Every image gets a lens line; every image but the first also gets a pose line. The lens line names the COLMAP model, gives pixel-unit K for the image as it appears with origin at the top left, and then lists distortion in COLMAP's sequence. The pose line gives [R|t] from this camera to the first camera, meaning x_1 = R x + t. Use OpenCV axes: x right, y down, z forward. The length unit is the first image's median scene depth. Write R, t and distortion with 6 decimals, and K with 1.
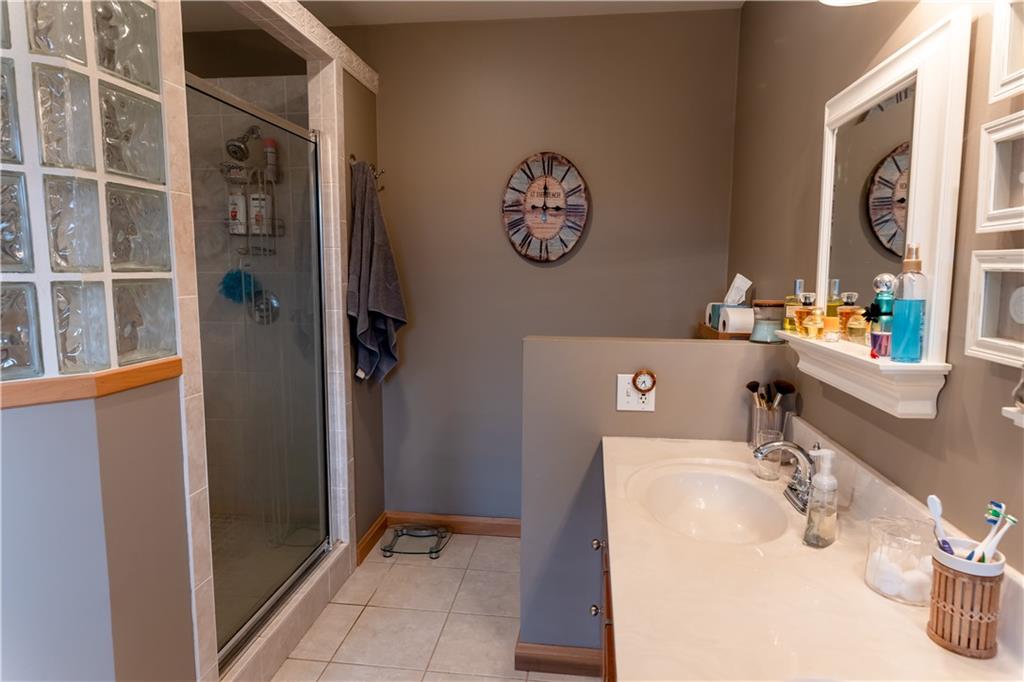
lens RADIAL K [[598.0, 0, 516.0], [0, 598.0, 339.1], [0, 0, 1]] dist [-0.002198, -0.001065]
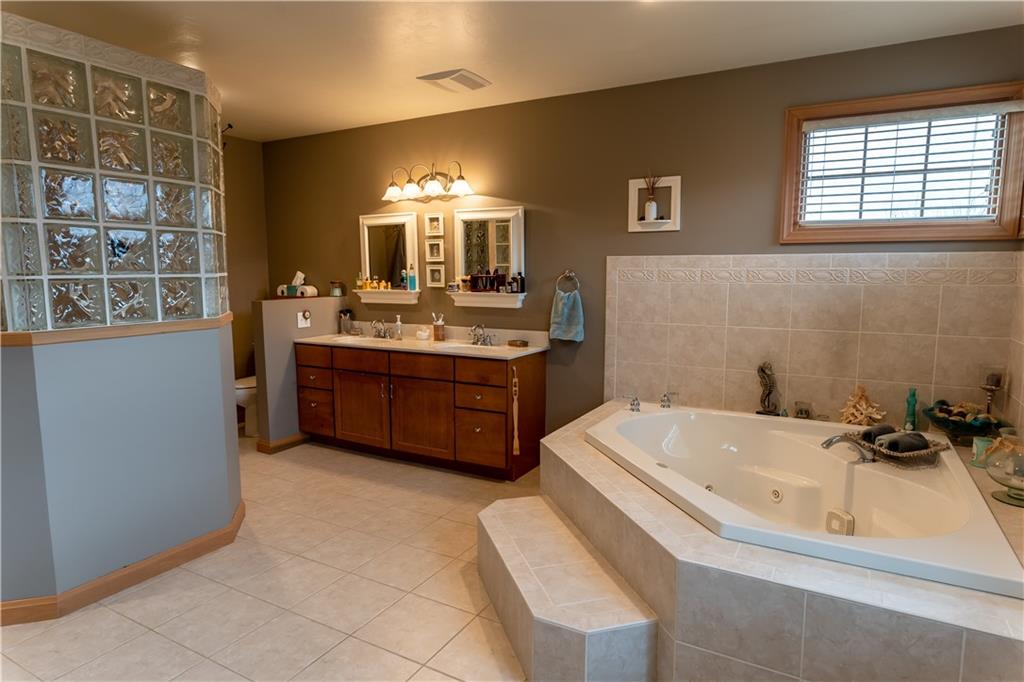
lens RADIAL K [[598.0, 0, 516.0], [0, 598.0, 339.1], [0, 0, 1]] dist [-0.002198, -0.001065]
pose [[0.378778, -0.114811, 0.918339, -2.162035], [0.113842, 0.990520, 0.076880, 0.098009], [-0.918459, 0.075425, 0.388257, -0.936211]]
